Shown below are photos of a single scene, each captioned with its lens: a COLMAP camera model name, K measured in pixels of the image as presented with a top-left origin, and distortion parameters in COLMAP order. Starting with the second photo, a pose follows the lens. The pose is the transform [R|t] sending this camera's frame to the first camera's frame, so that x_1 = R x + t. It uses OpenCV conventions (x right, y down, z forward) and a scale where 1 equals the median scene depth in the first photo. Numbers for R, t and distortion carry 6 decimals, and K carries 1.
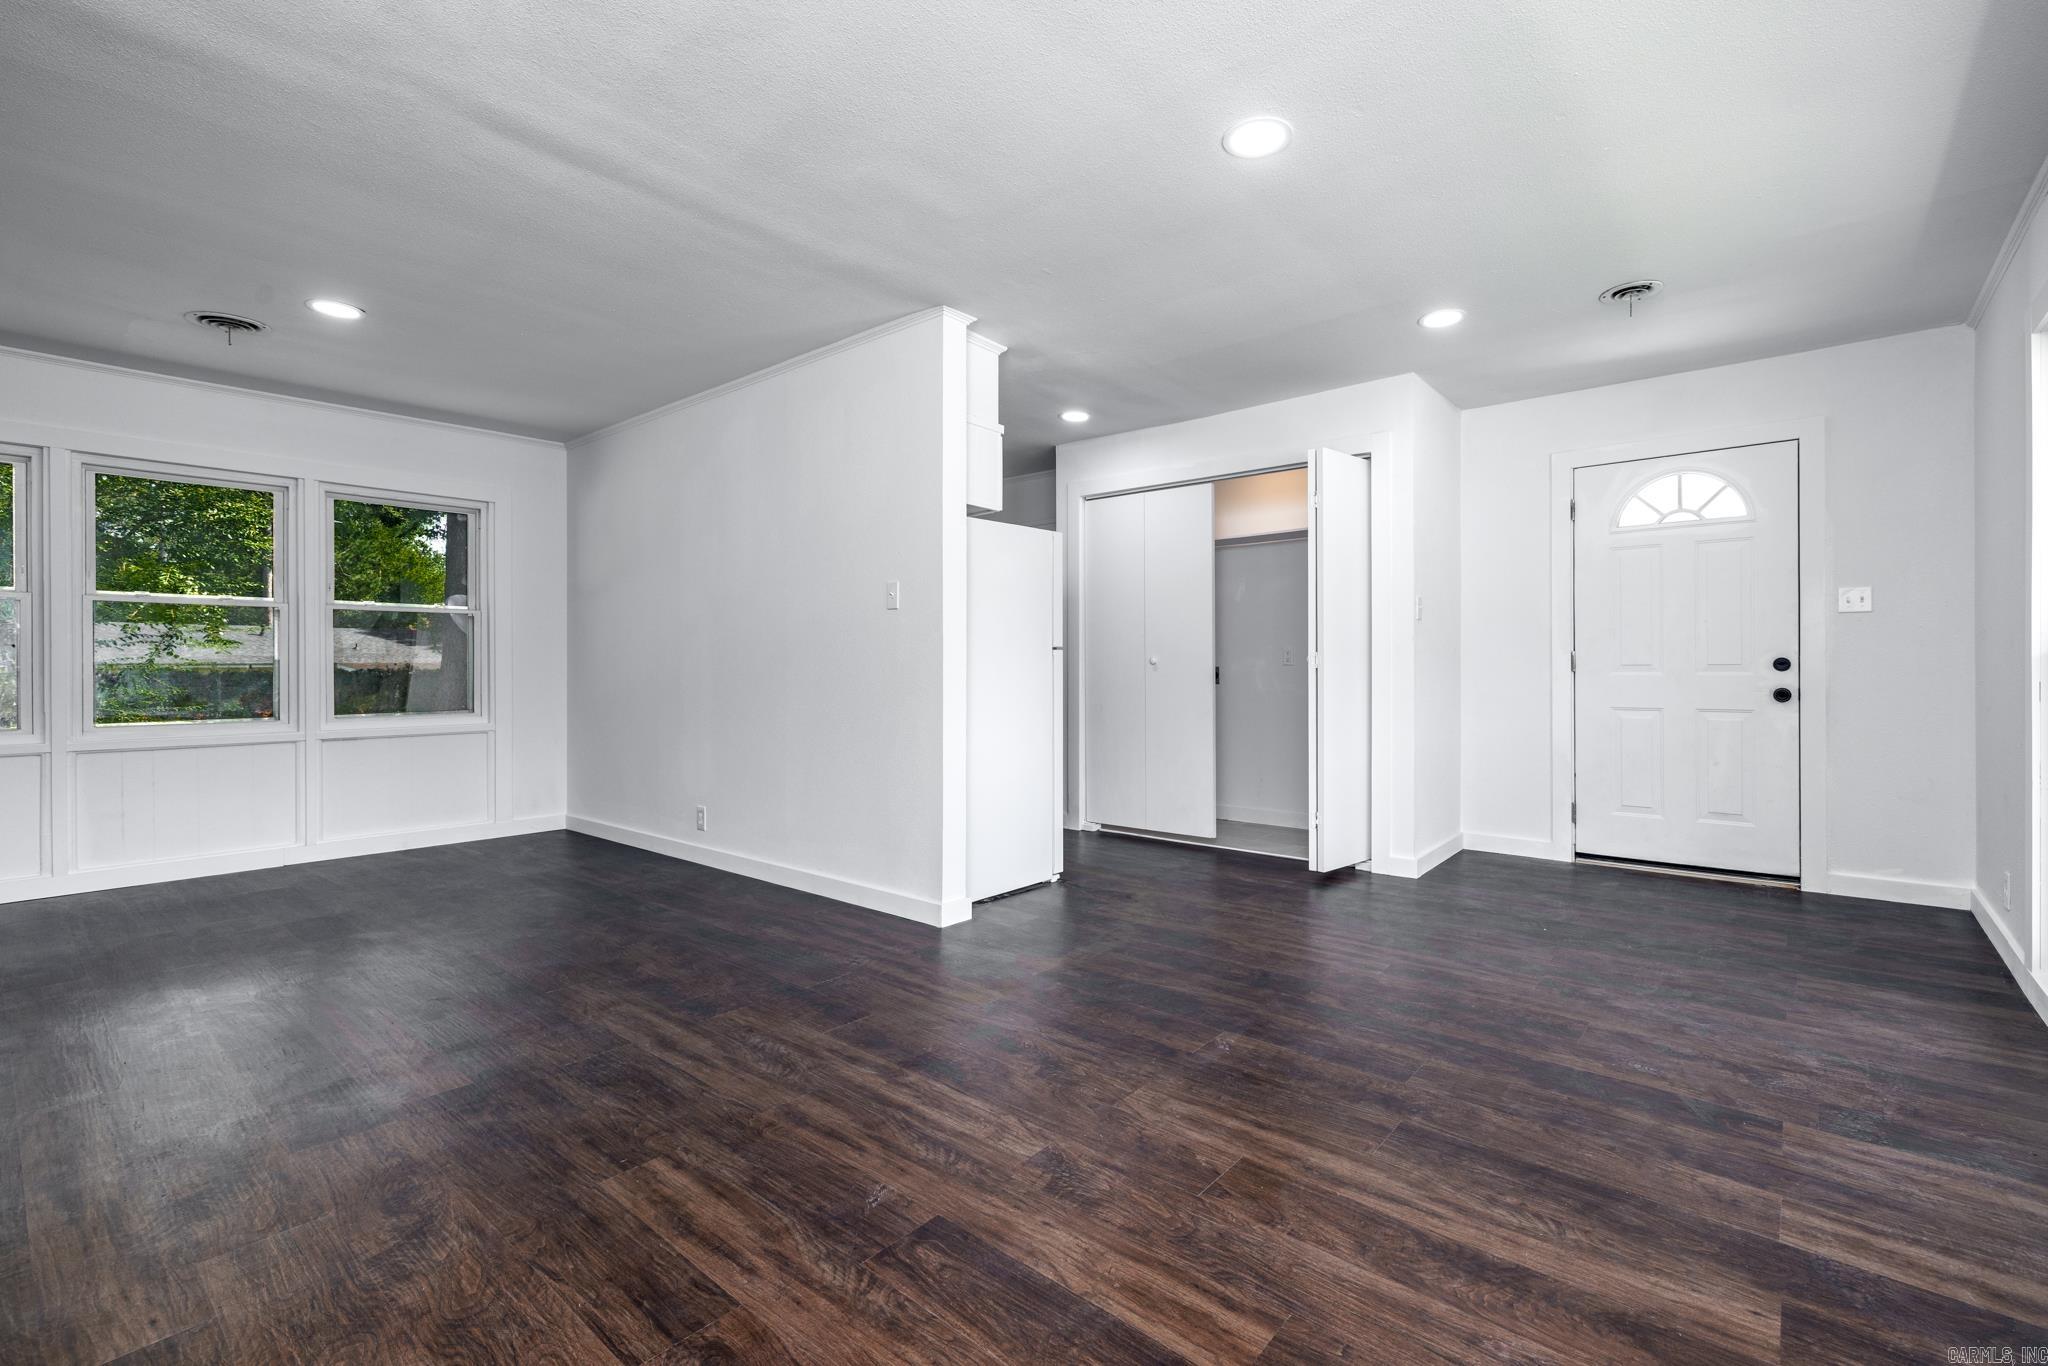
lens RADIAL K [[891.4, 0, 1029.0], [0, 891.4, 667.7], [0, 0, 1]] dist [-0.000960, -0.000032]
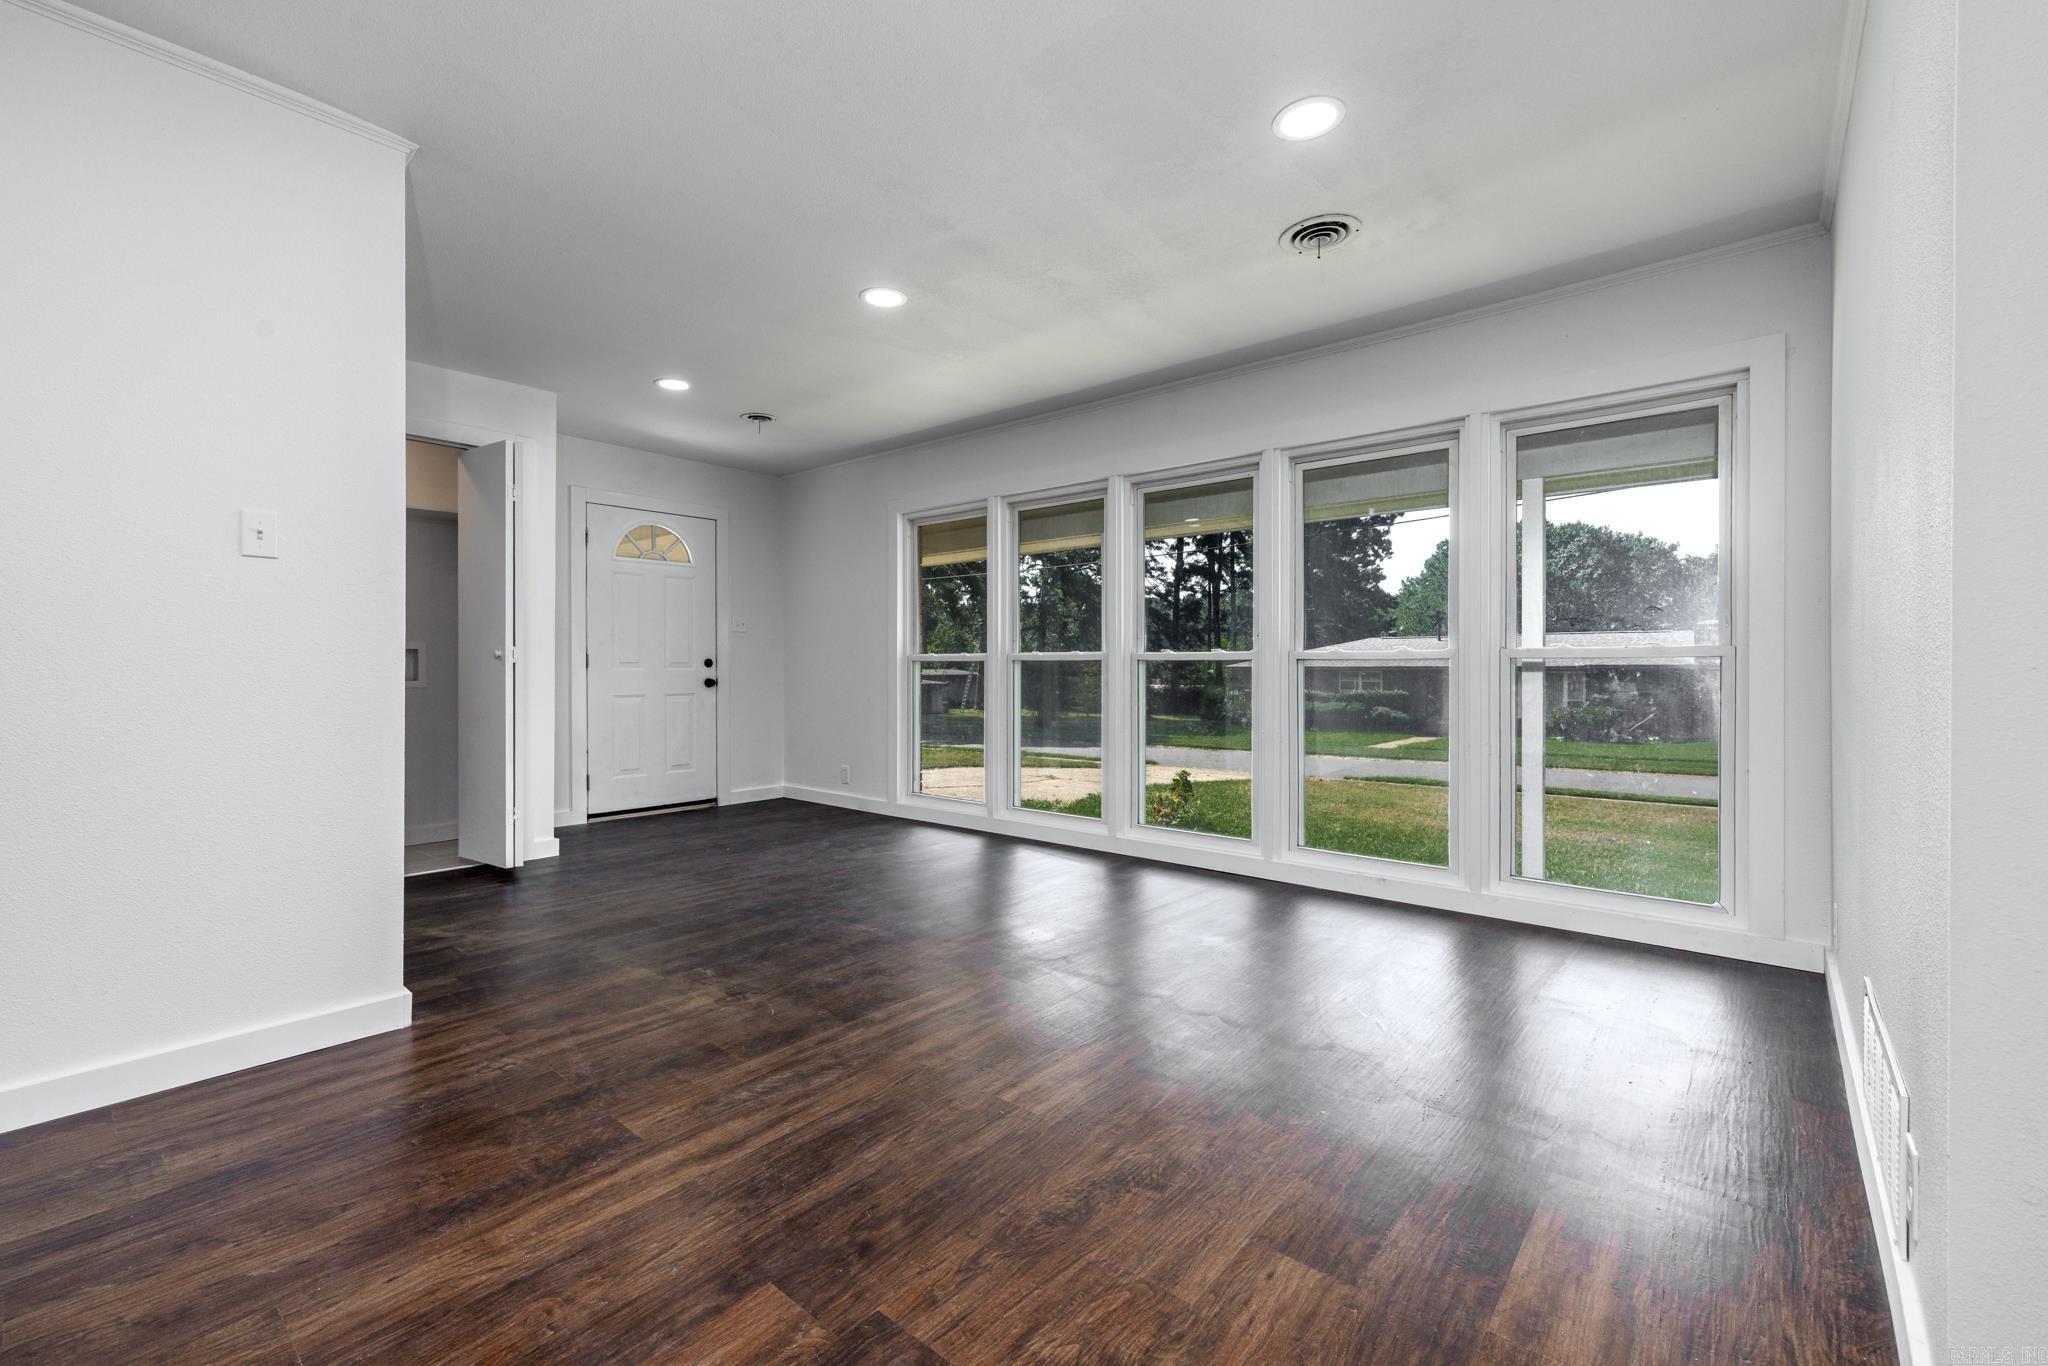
lens RADIAL K [[891.4, 0, 1029.0], [0, 891.4, 667.7], [0, 0, 1]] dist [-0.000960, -0.000032]
pose [[-0.004488, 0.002239, 0.999987, -0.973417], [0.003174, 0.999992, -0.002225, 0.013328], [-0.999985, 0.003164, -0.004495, 0.617825]]
